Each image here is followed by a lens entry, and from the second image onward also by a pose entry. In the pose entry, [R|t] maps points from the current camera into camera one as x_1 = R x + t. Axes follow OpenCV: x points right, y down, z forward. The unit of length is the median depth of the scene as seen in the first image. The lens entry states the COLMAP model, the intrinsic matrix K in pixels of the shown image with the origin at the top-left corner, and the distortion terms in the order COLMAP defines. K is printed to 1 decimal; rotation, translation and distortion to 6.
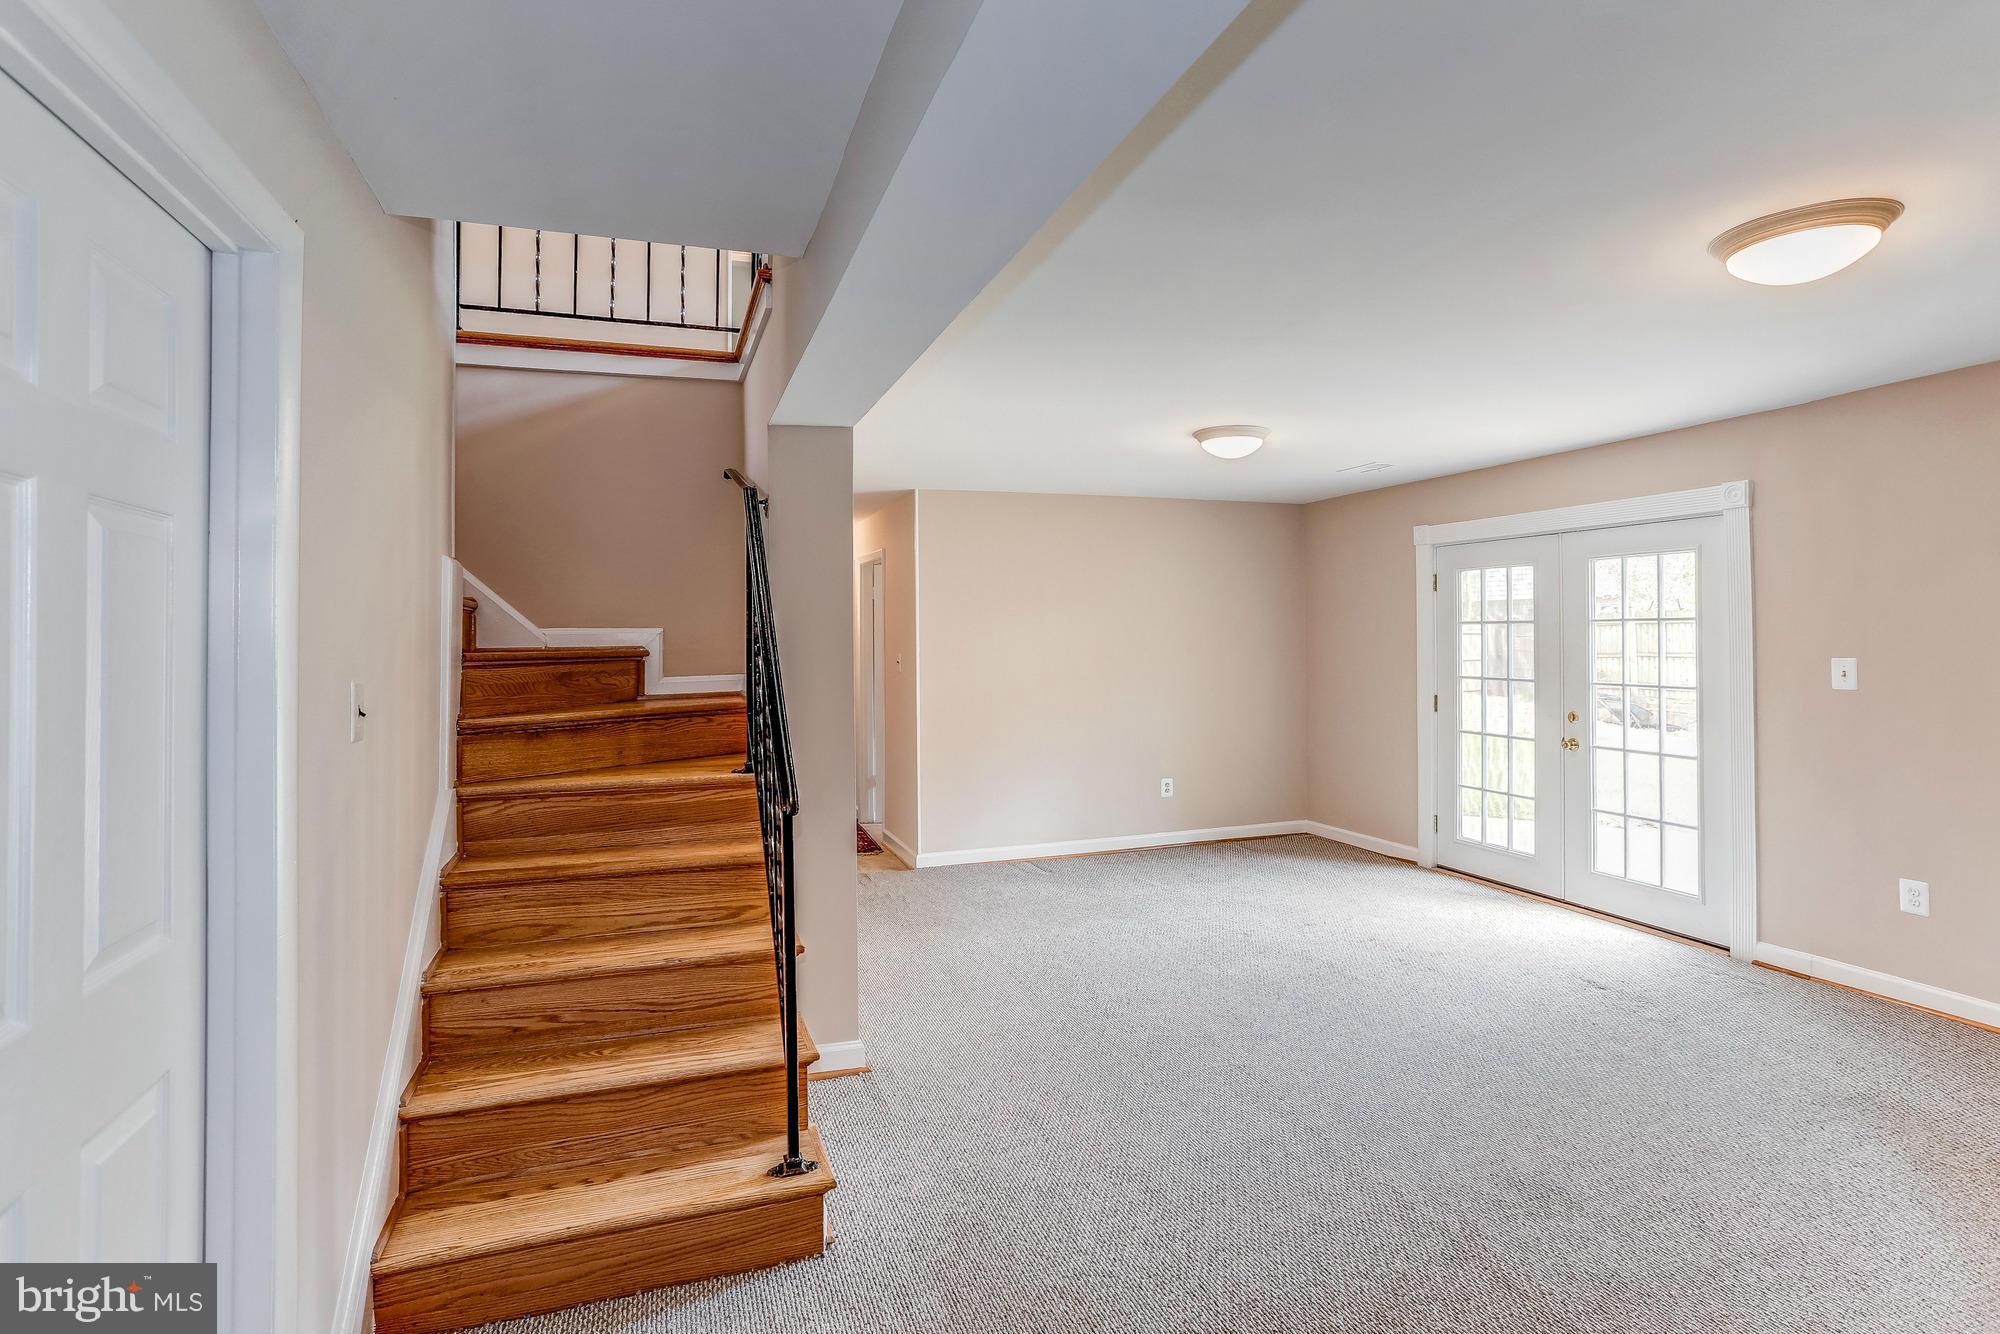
lens RADIAL K [[1007.9, 0, 1000.5], [0, 1007.9, 620.6], [0, 0, 1]] dist [-0.047277, 0.030868]
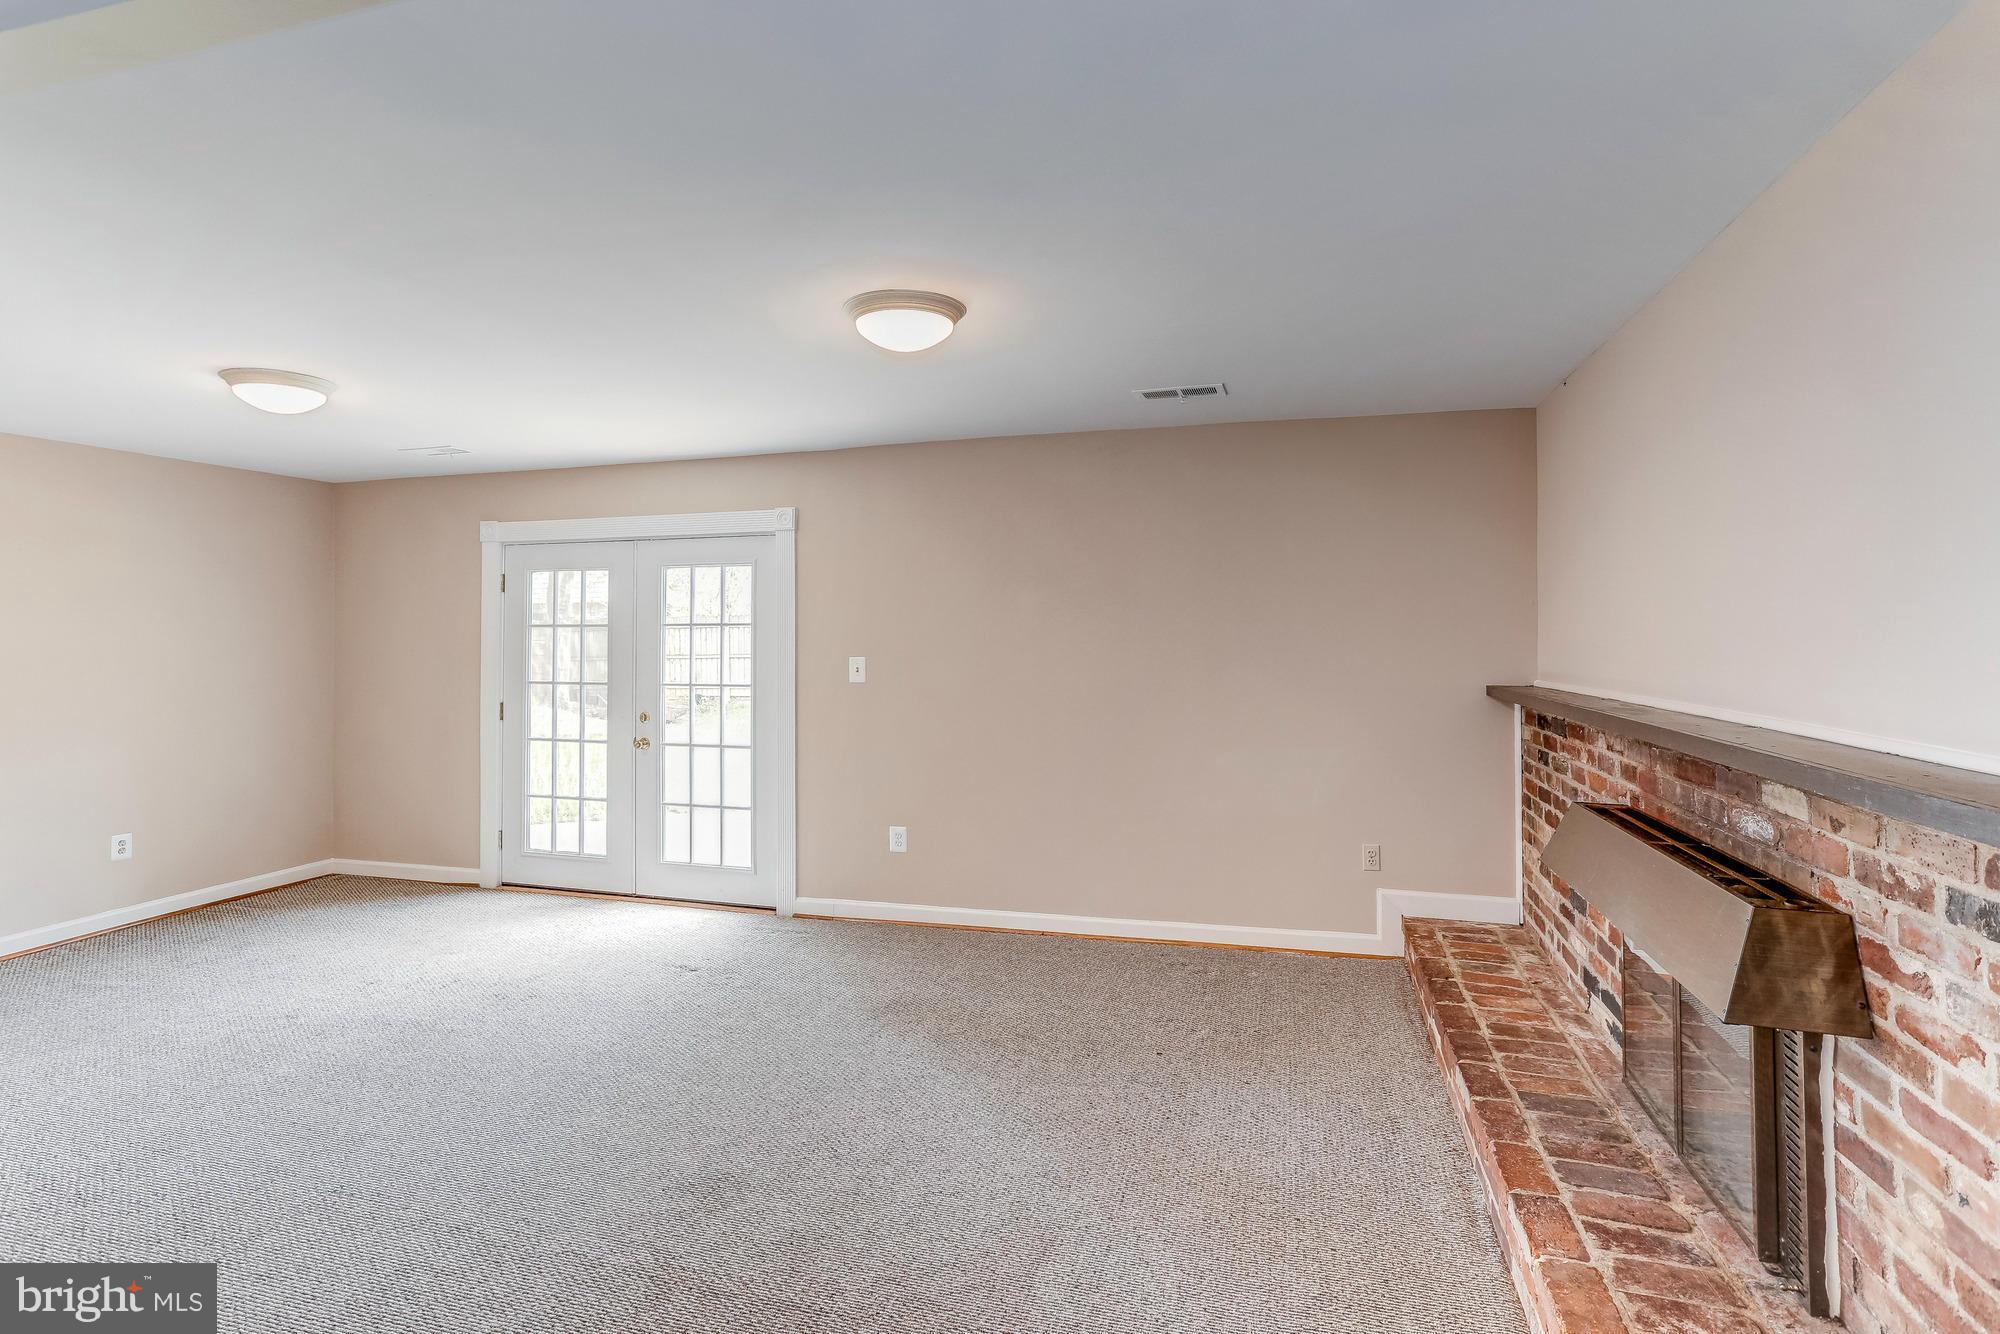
lens RADIAL K [[1007.9, 0, 1000.5], [0, 1007.9, 620.6], [0, 0, 1]] dist [-0.047277, 0.030868]
pose [[0.590470, 0.014989, 0.806920, -0.057580], [-0.011470, 0.999882, -0.010180, 0.002055], [-0.806978, -0.003244, 0.590573, 0.083428]]
